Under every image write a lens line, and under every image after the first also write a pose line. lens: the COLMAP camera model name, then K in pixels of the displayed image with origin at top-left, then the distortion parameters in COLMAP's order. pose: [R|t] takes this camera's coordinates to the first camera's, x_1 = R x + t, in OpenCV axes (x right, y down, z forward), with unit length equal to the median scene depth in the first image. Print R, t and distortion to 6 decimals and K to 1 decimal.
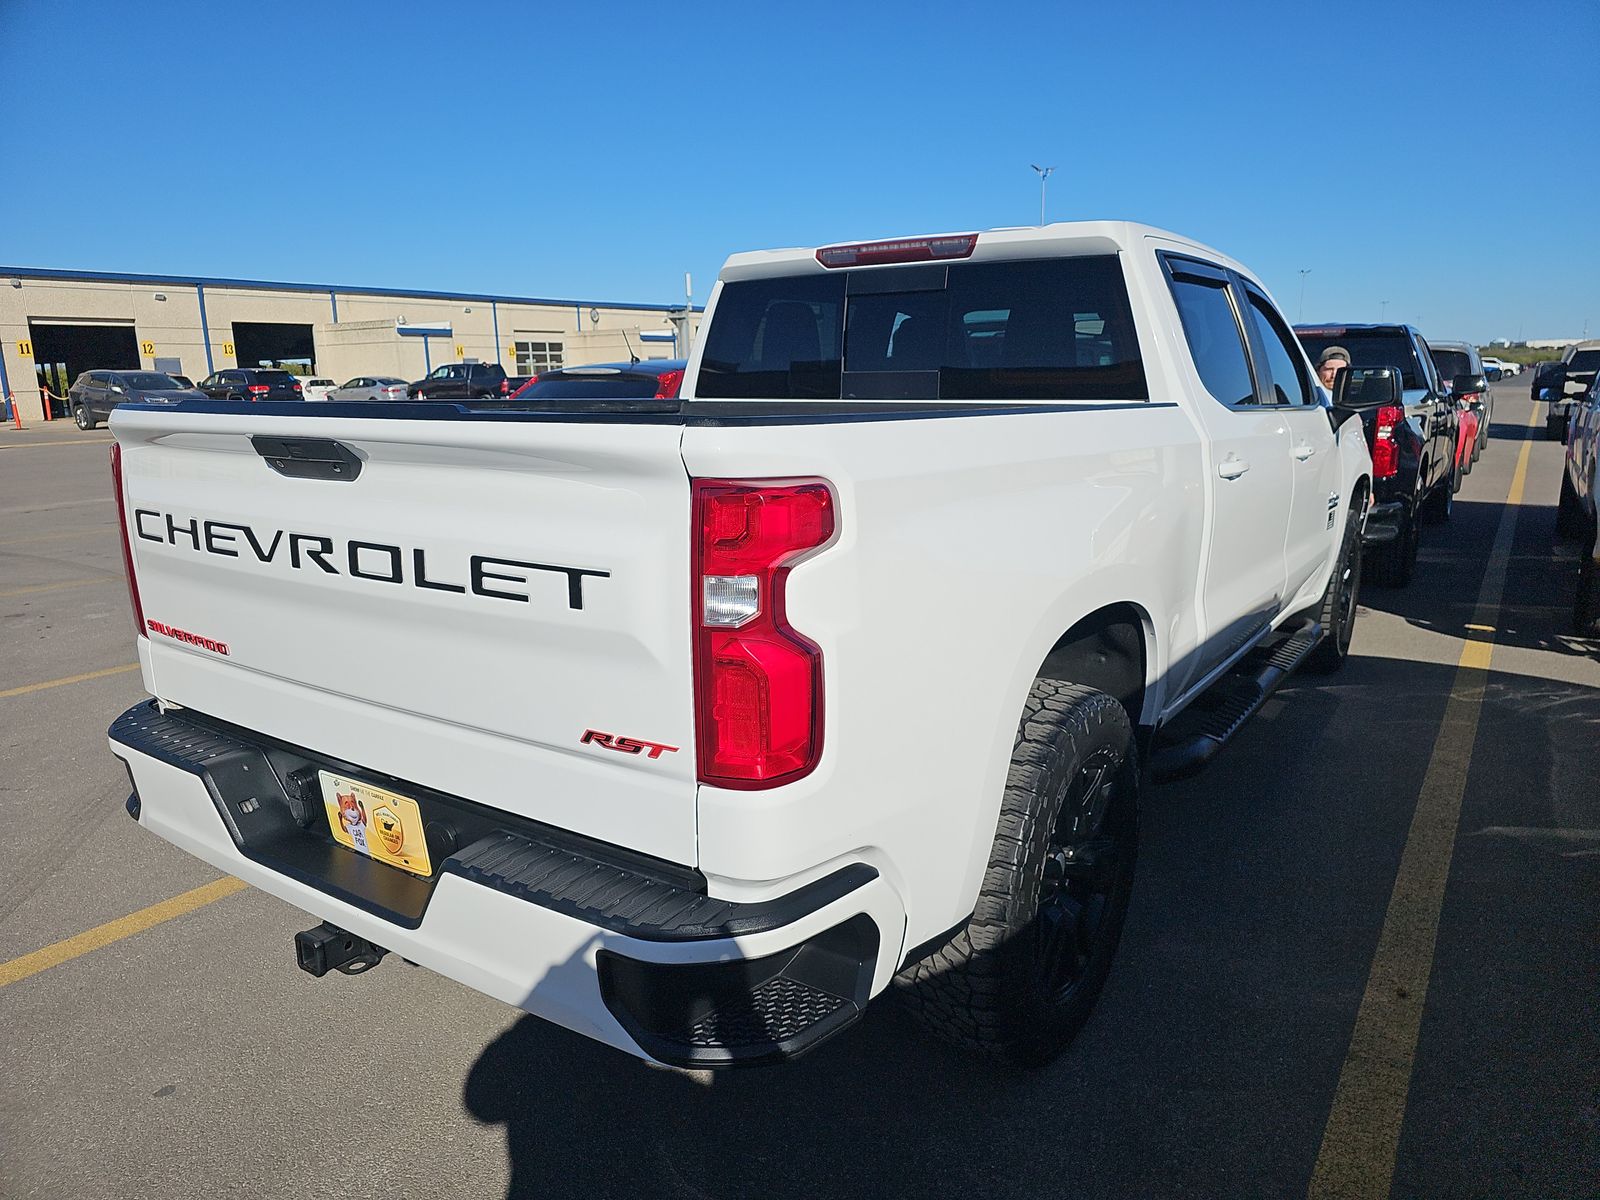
lens RADIAL K [[1057.2, 0, 792.8], [0, 1057.2, 602.4], [0, 0, 1]] dist [0.058348, -0.055035]
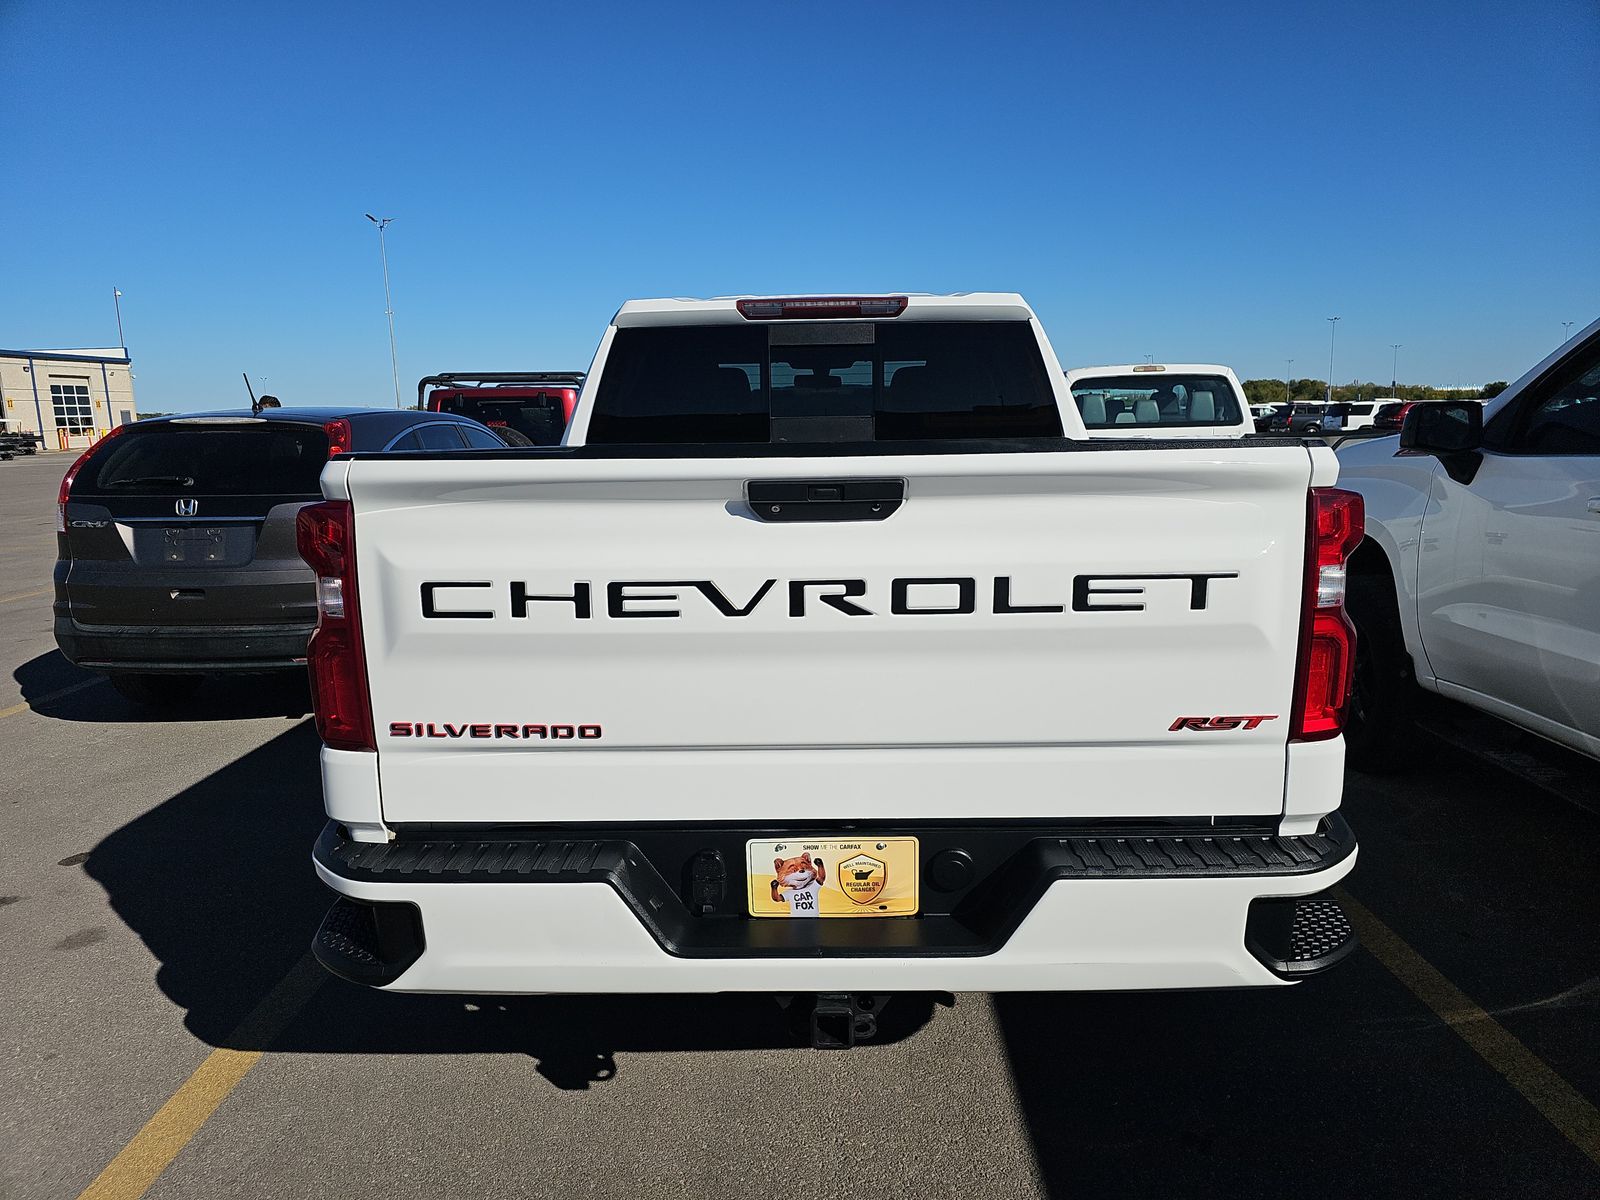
lens RADIAL K [[1037.3, 0, 800.0], [0, 1037.3, 600.0], [0, 0, 1]] dist [0.072003, -0.049598]
pose [[0.835683, -0.098178, 0.540365, -0.907645], [0.123555, 0.992279, -0.010794, -0.034909], [-0.535133, 0.075785, 0.841362, 0.213289]]
